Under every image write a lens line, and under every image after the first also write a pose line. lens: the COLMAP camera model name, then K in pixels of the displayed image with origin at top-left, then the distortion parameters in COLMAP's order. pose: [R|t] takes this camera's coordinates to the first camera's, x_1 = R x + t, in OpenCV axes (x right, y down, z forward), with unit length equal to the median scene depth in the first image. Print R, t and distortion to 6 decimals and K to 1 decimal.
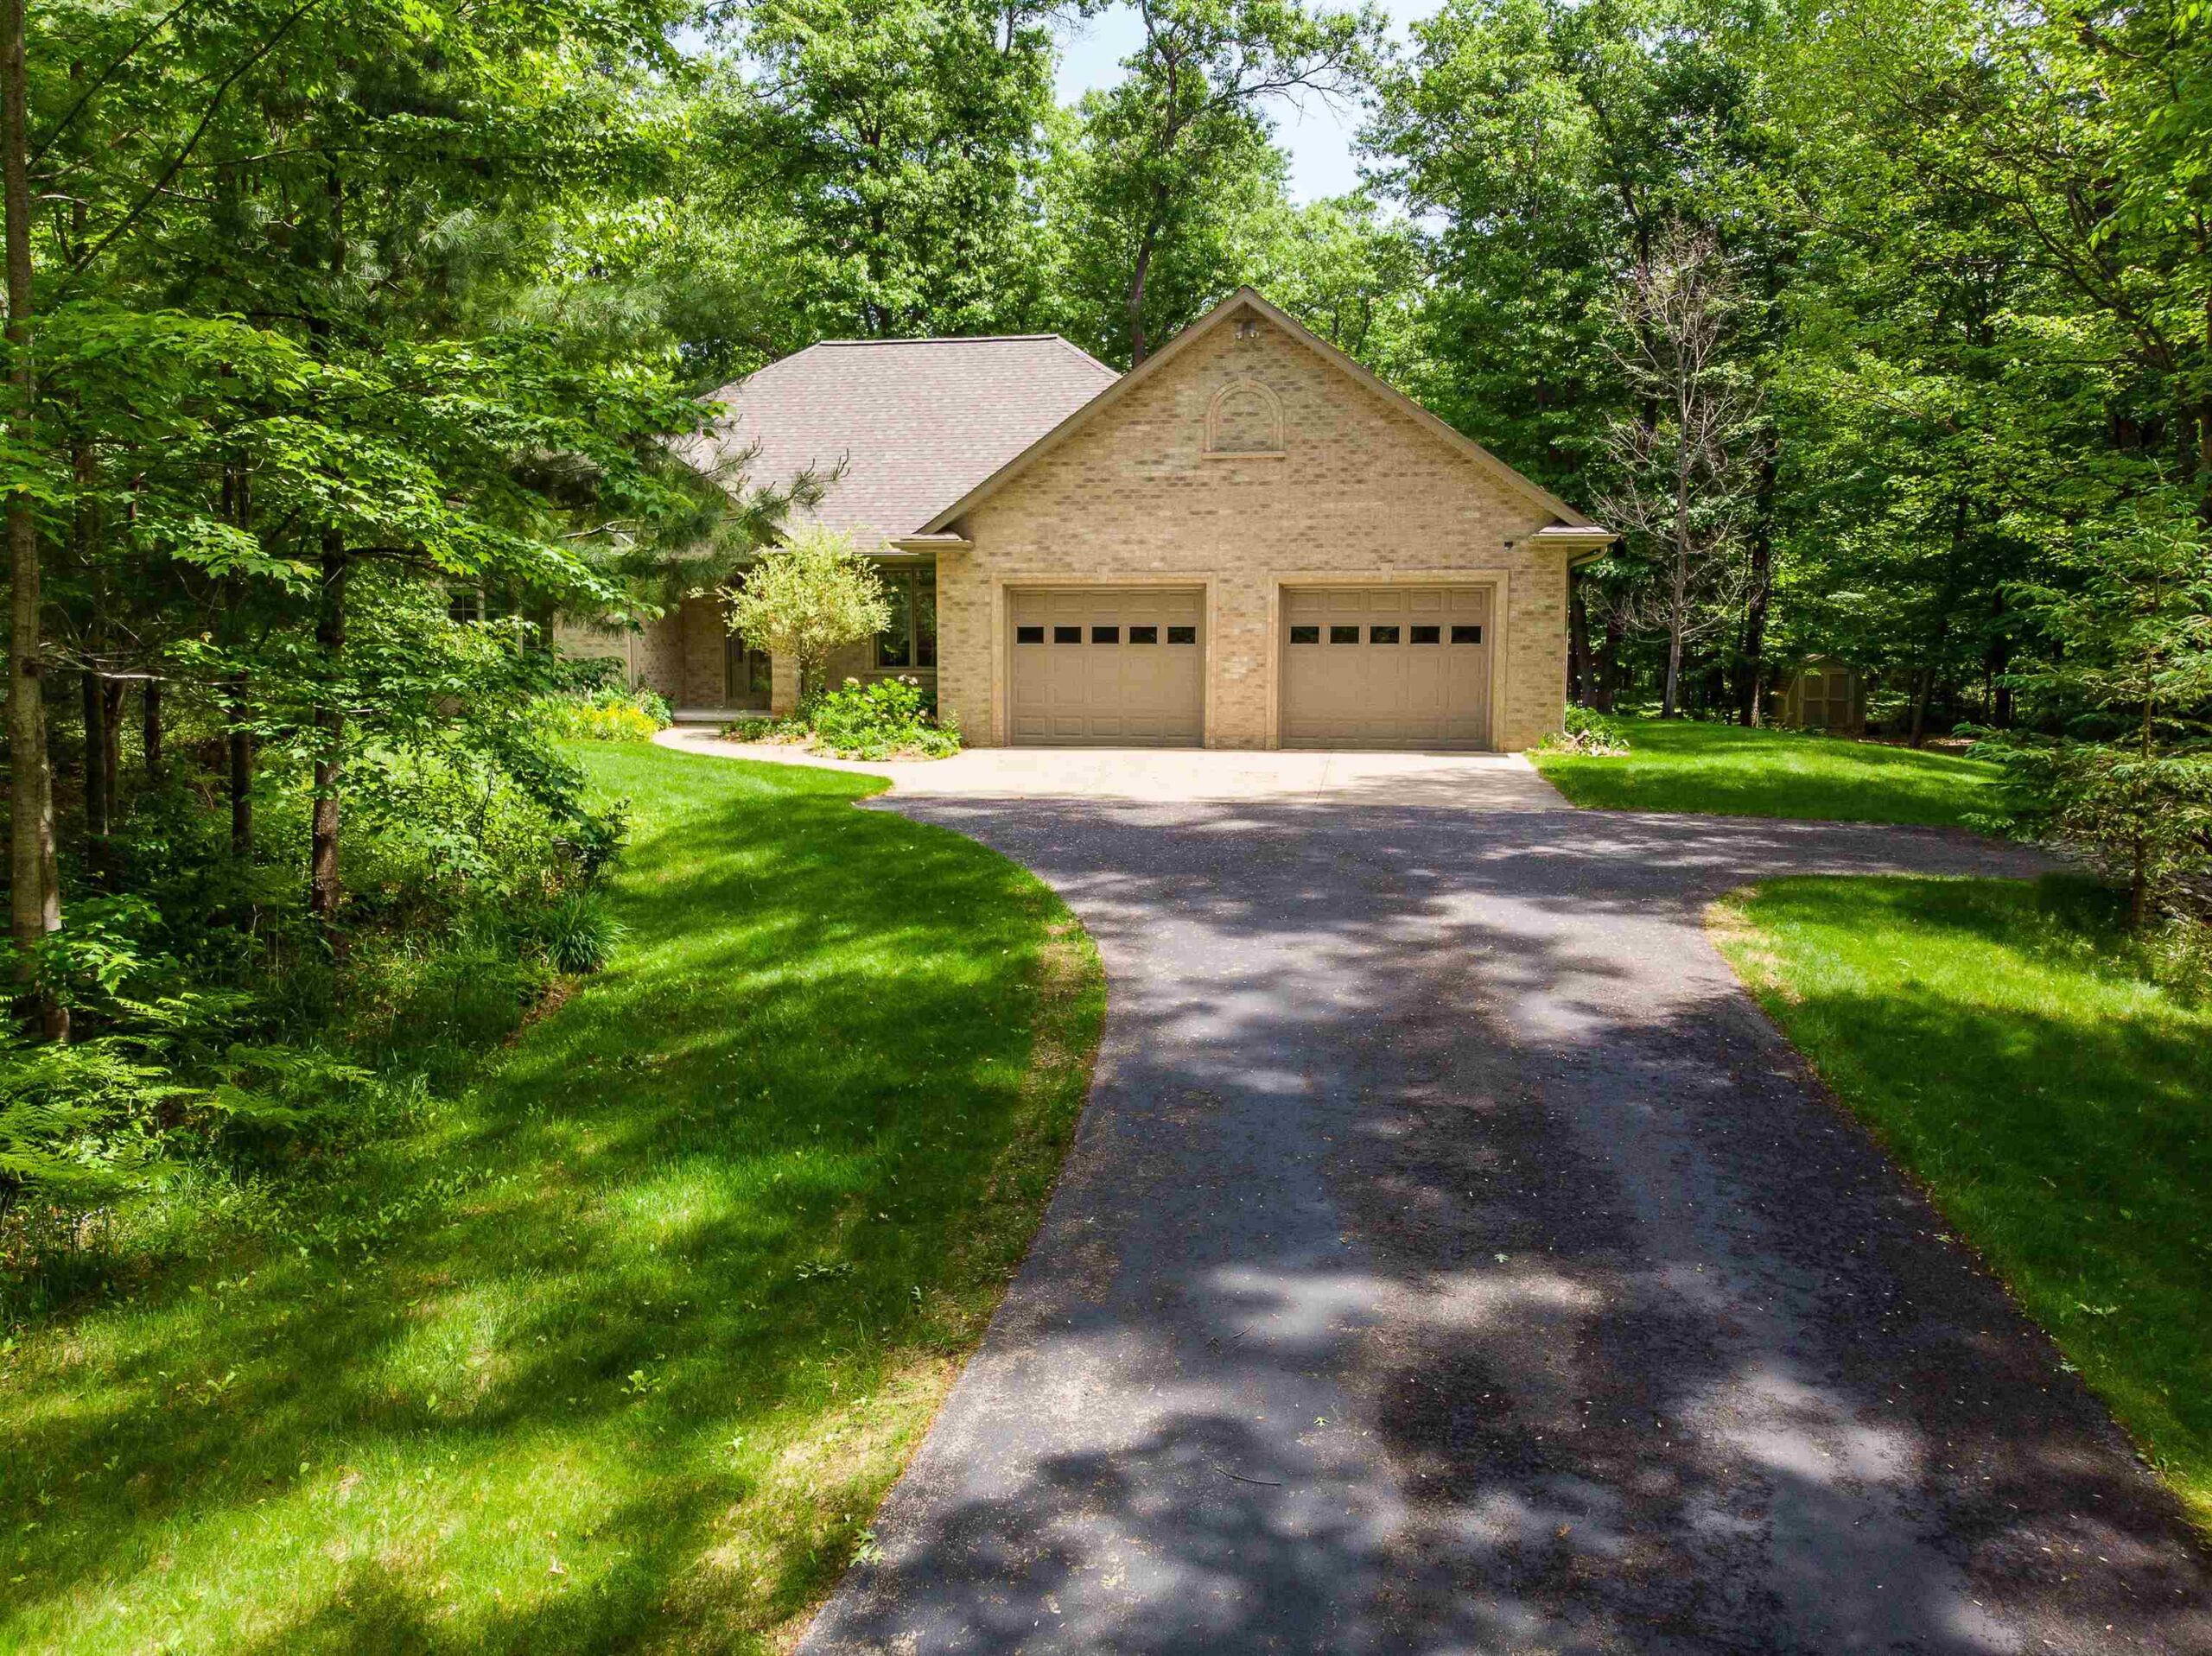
lens RADIAL K [[1654.1, 0, 1116.1], [0, 1654.1, 831.6], [0, 0, 1]] dist [0.047800, -0.162490]
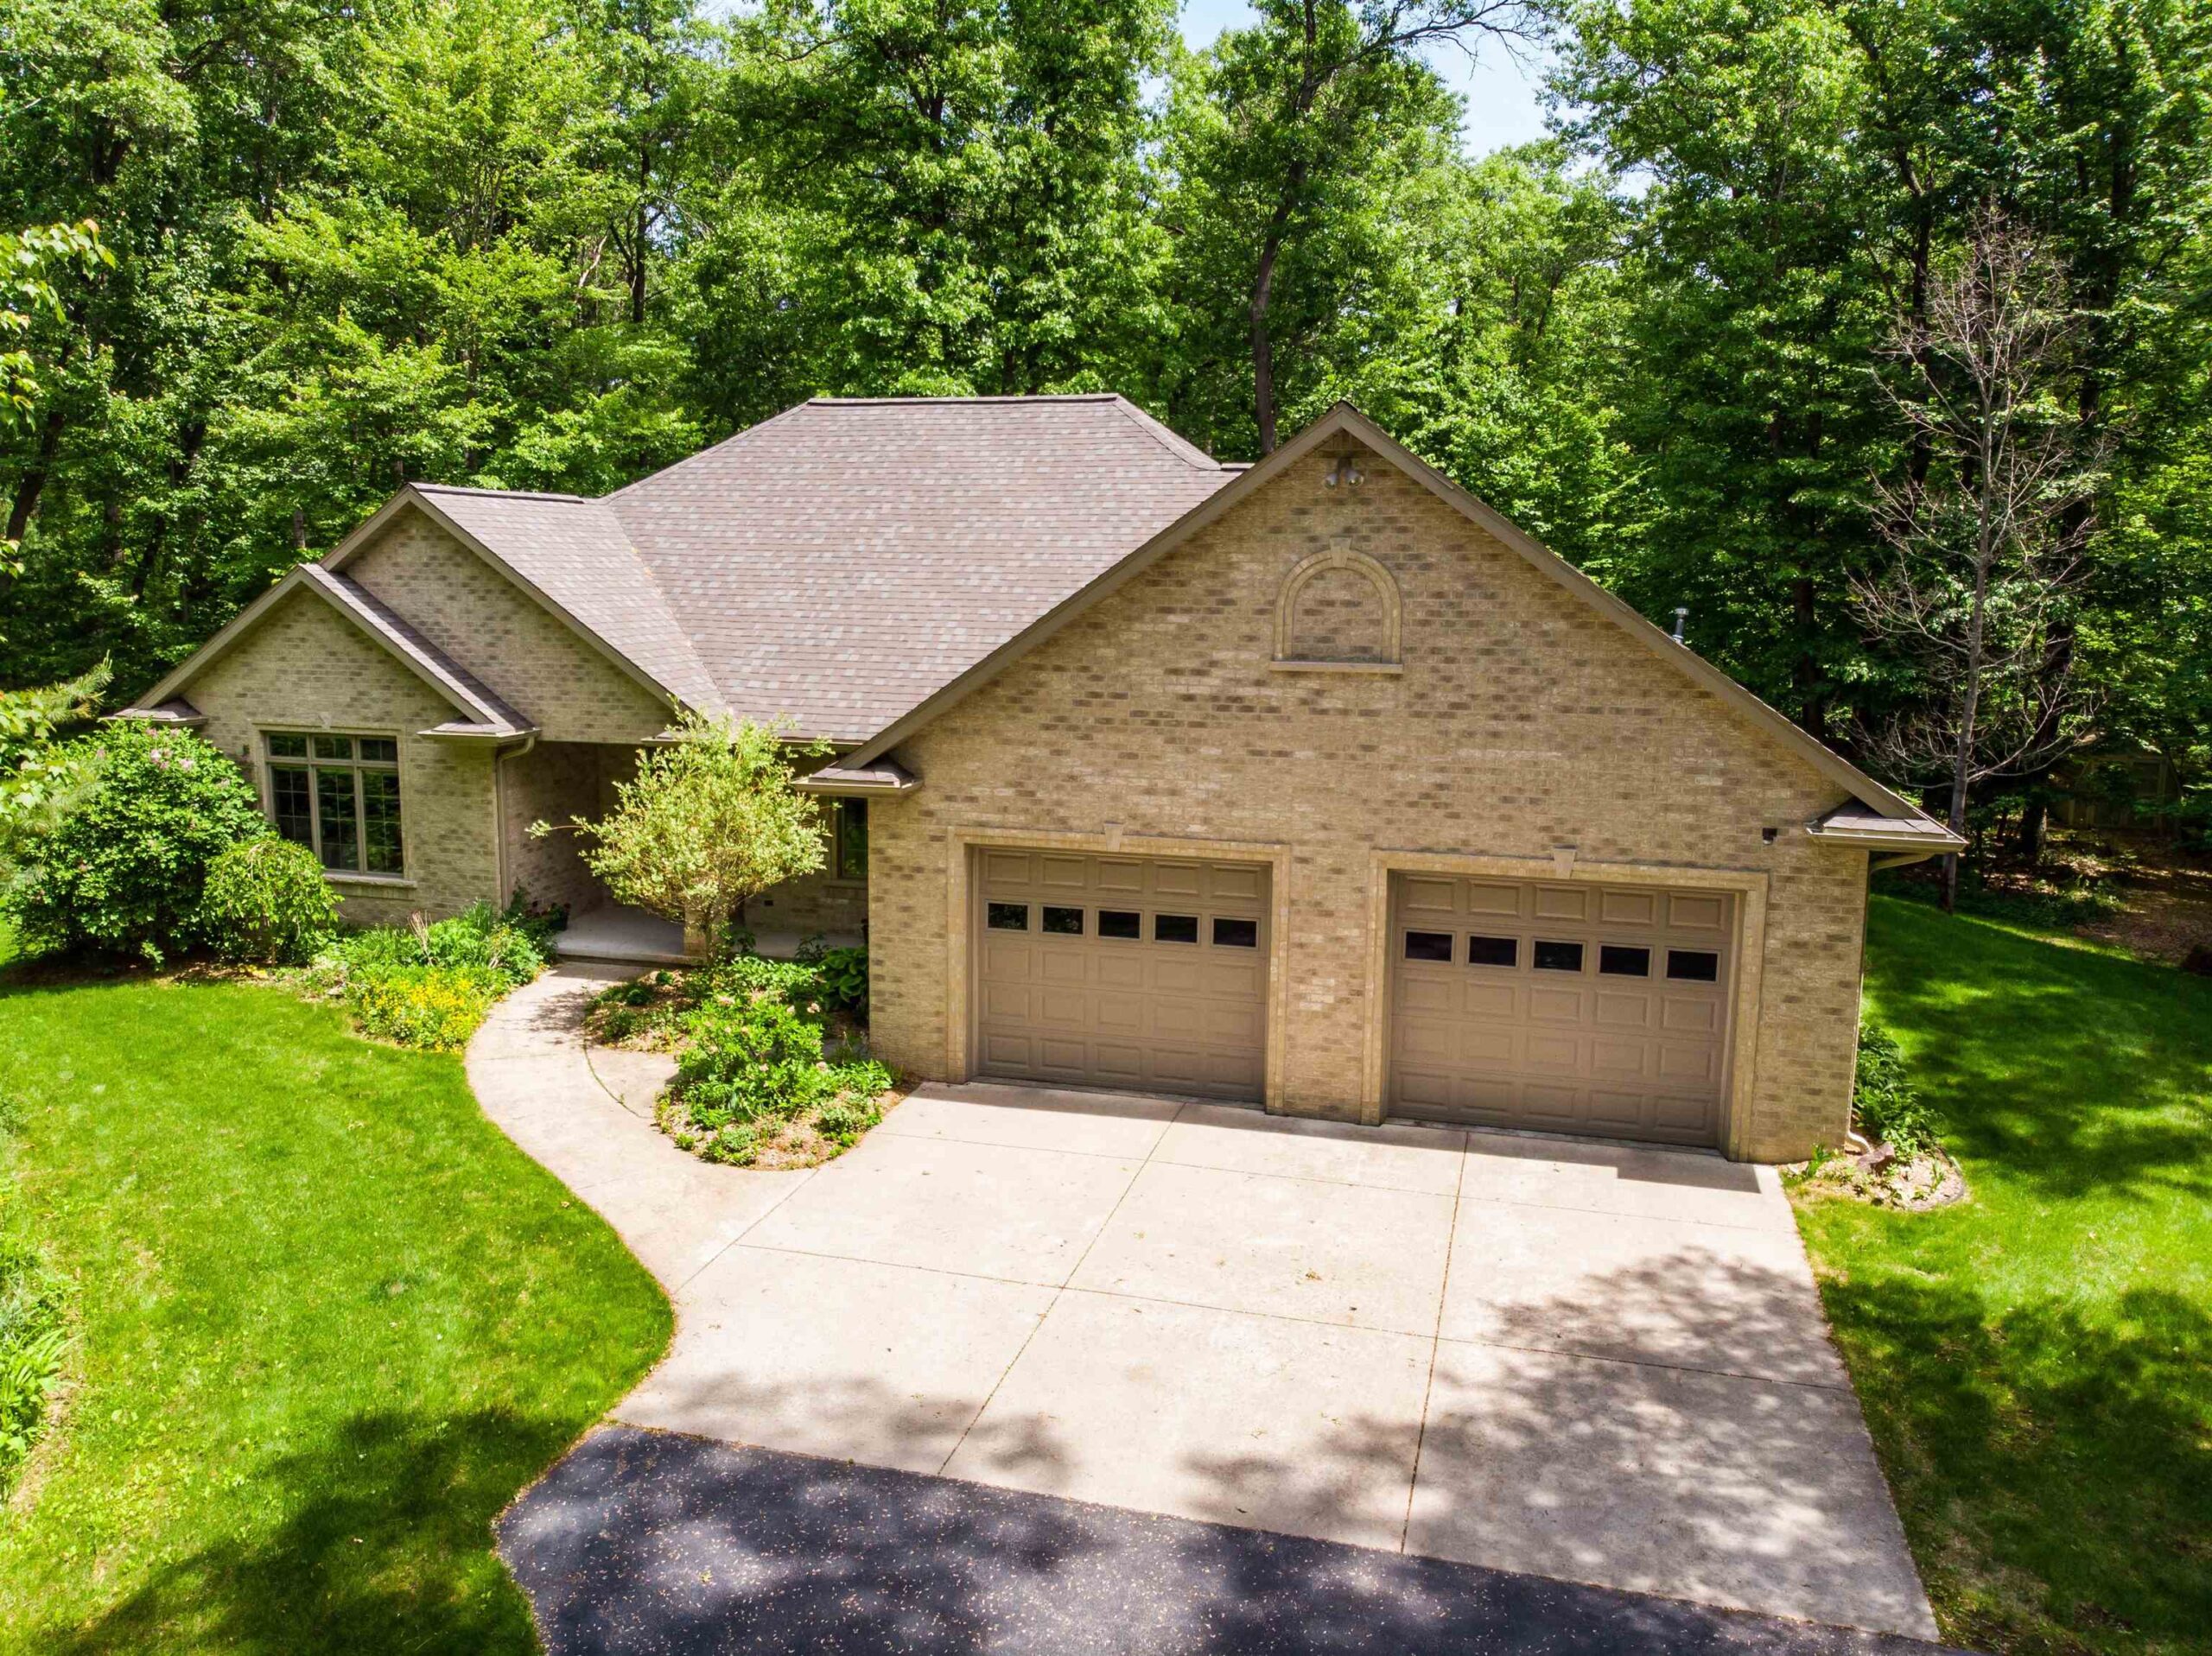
lens RADIAL K [[1638.7, 0, 1106.0], [0, 1638.7, 828.0], [0, 0, 1]] dist [-0.001374, -0.002267]
pose [[0.993974, 0.027722, -0.106055, 0.032067], [-0.023308, 0.998819, 0.042629, -0.105540], [0.107111, -0.039900, 0.993446, 0.206443]]
